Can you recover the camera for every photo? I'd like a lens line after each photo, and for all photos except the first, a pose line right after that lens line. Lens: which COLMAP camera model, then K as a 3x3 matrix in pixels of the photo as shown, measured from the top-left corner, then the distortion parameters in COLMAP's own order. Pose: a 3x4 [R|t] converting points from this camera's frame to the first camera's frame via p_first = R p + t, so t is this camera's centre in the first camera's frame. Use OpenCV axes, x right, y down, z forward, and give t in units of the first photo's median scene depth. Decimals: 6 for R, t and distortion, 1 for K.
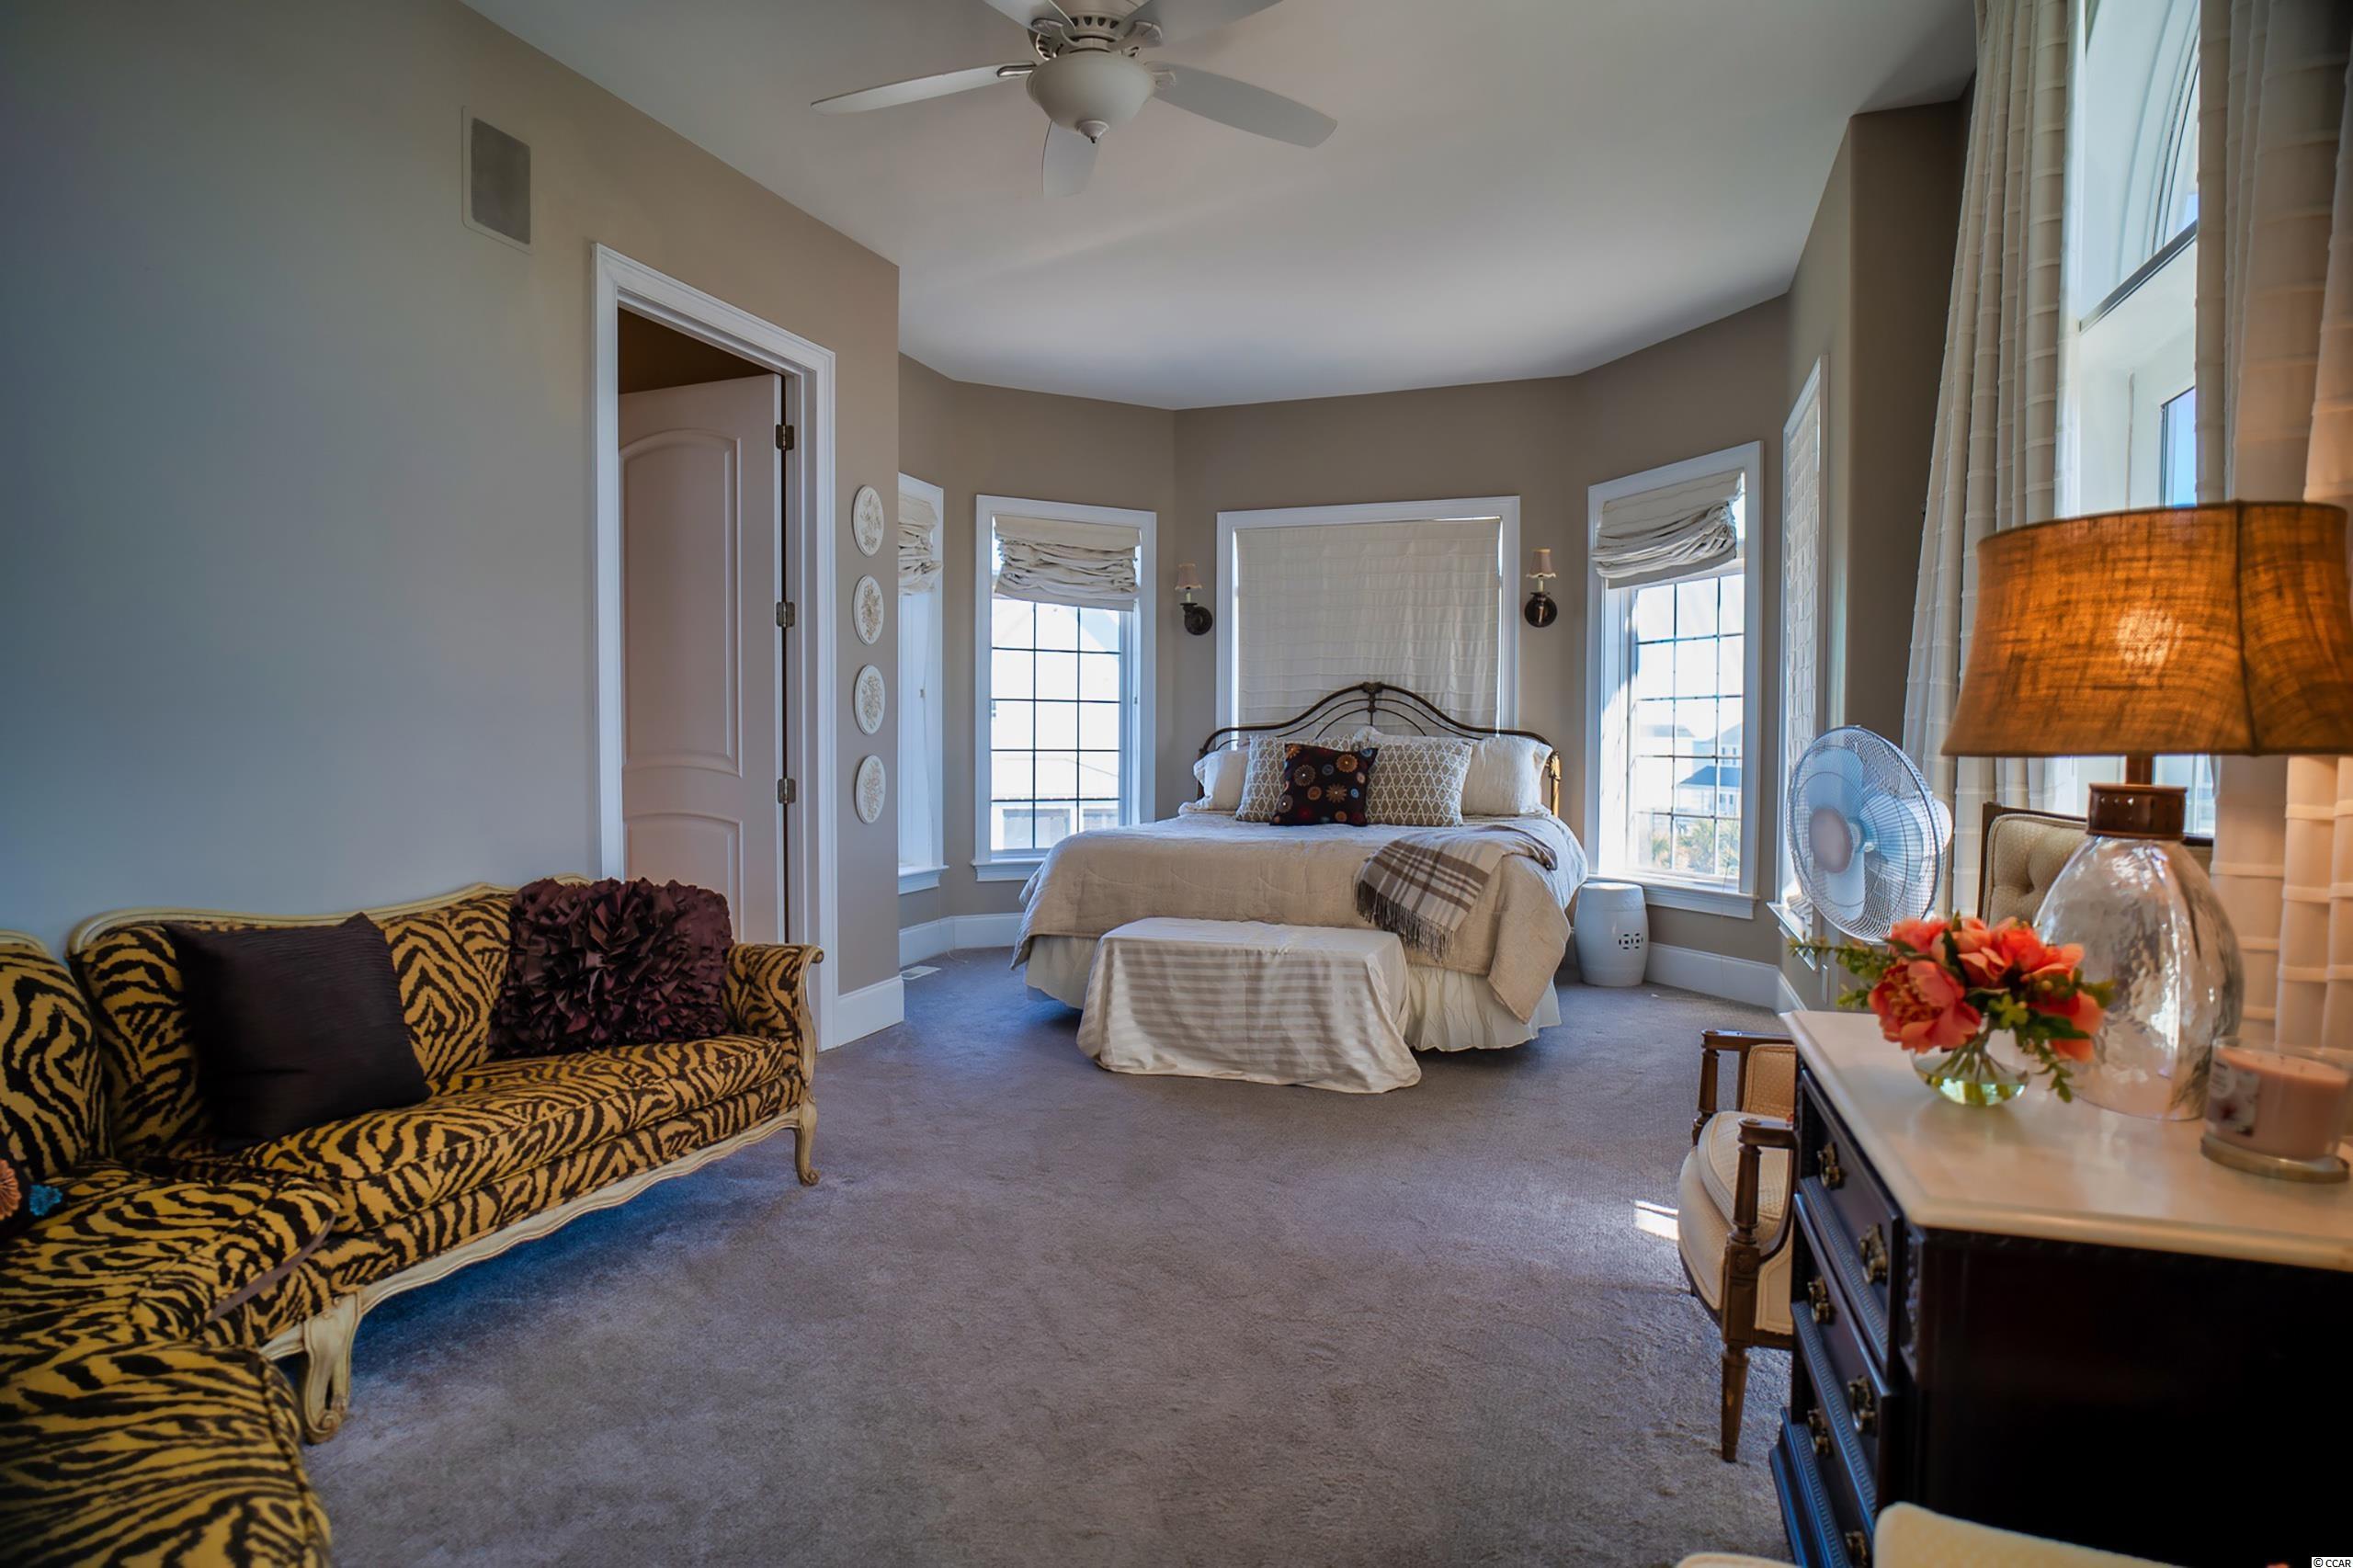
lens RADIAL K [[1229.2, 0, 1176.5], [0, 1229.2, 784.0], [0, 0, 1]] dist [-0.060574, 0.031189]
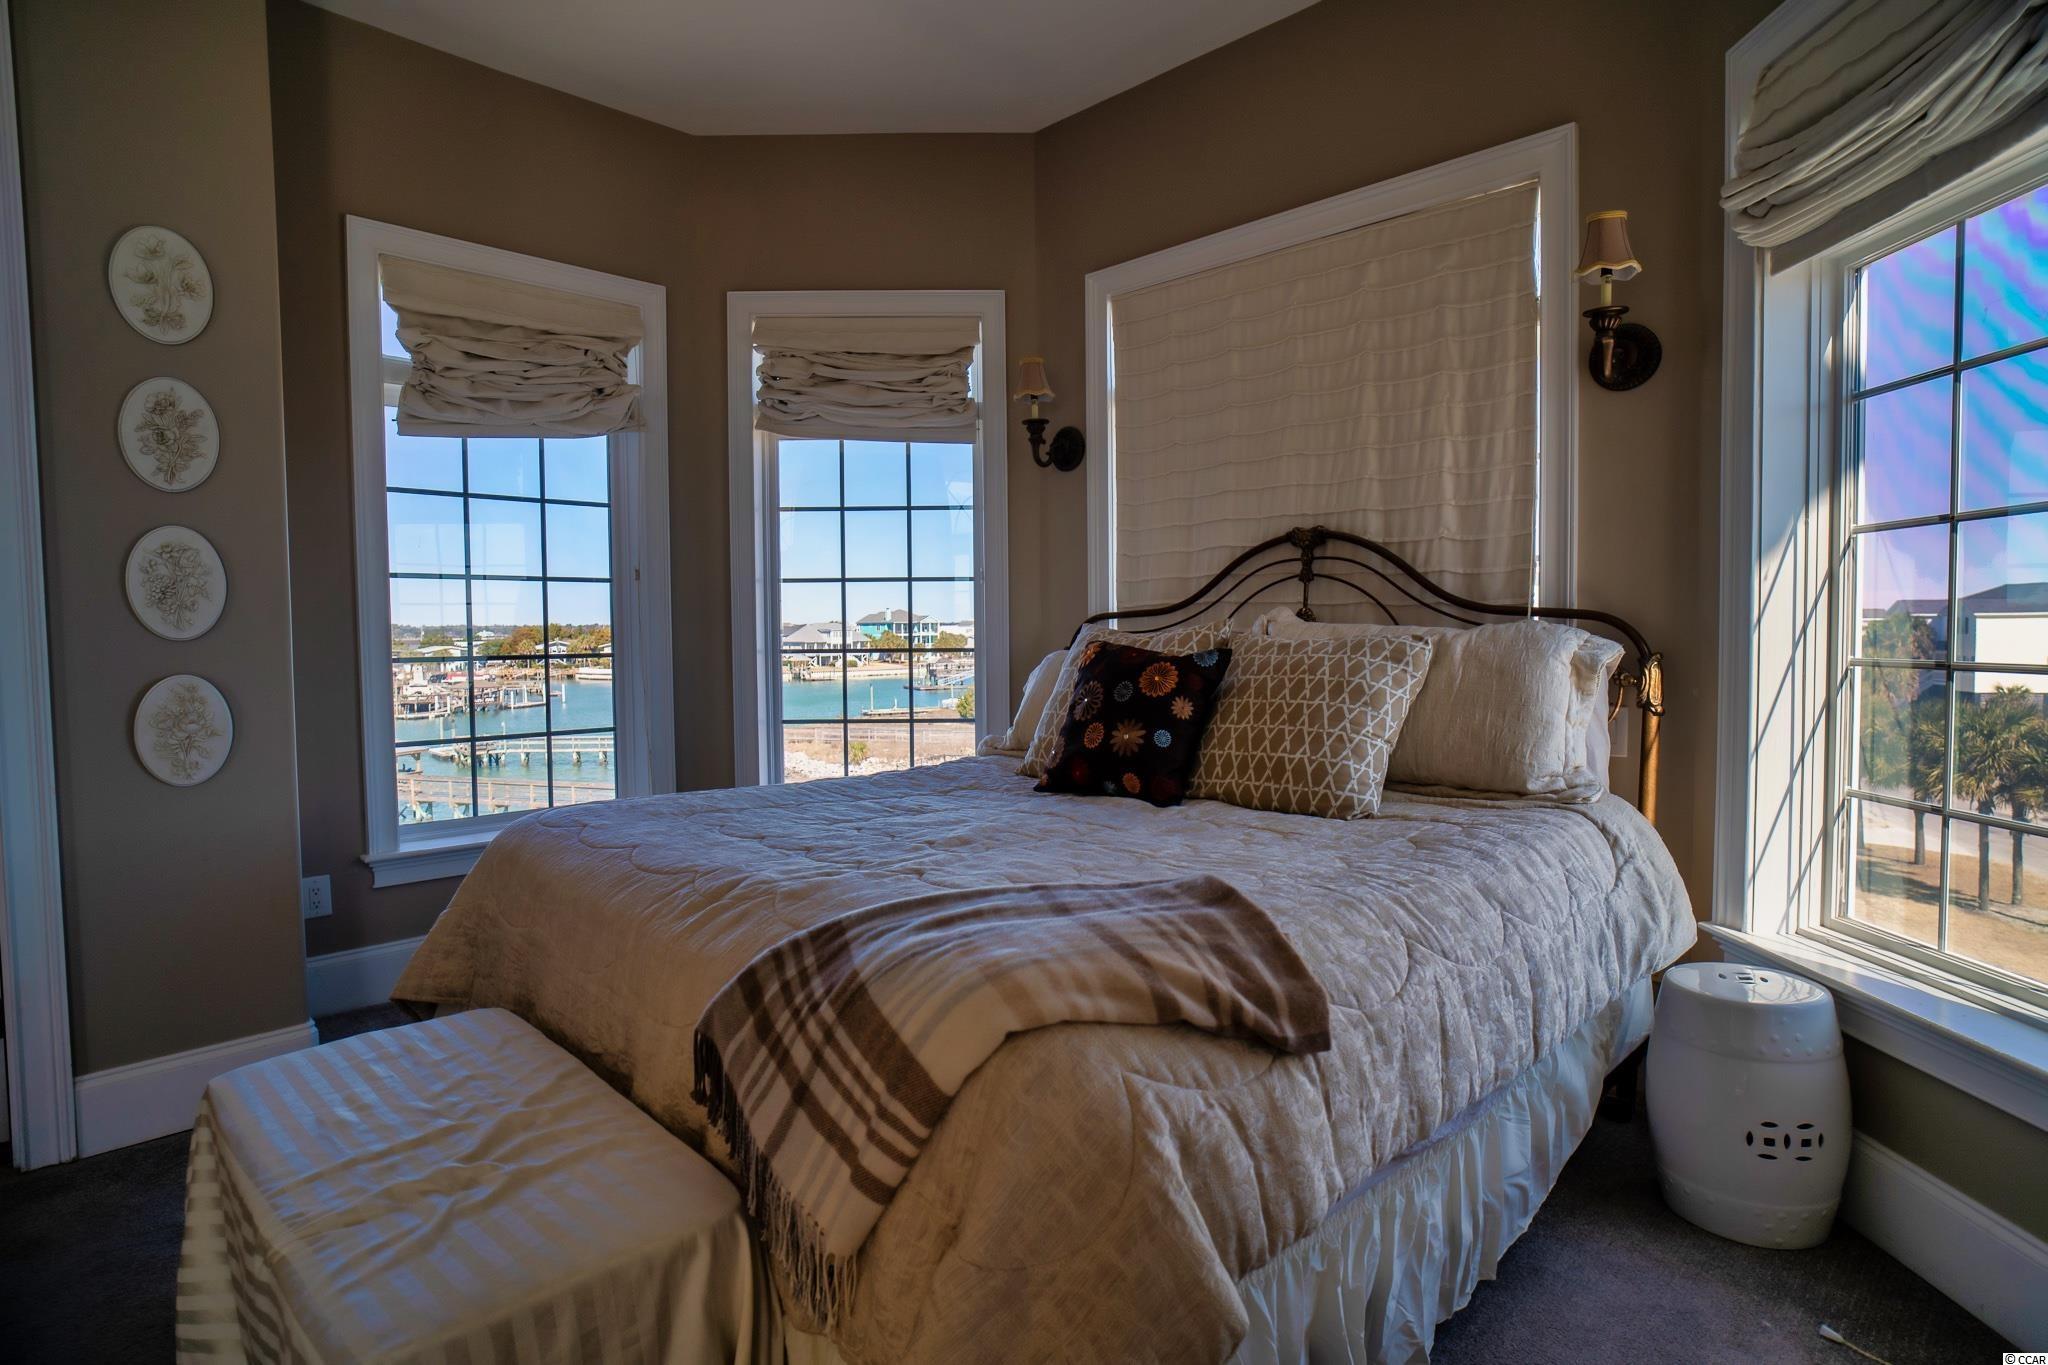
lens RADIAL K [[1069.8, 0, 1024.0], [0, 1069.8, 682.5], [0, 0, 1]] dist [-0.060574, 0.031189]
pose [[0.905315, 0.008300, -0.424659, 0.258957], [-0.001083, 0.999851, 0.017232, -0.021475], [0.424738, -0.015140, 0.905189, 0.526026]]
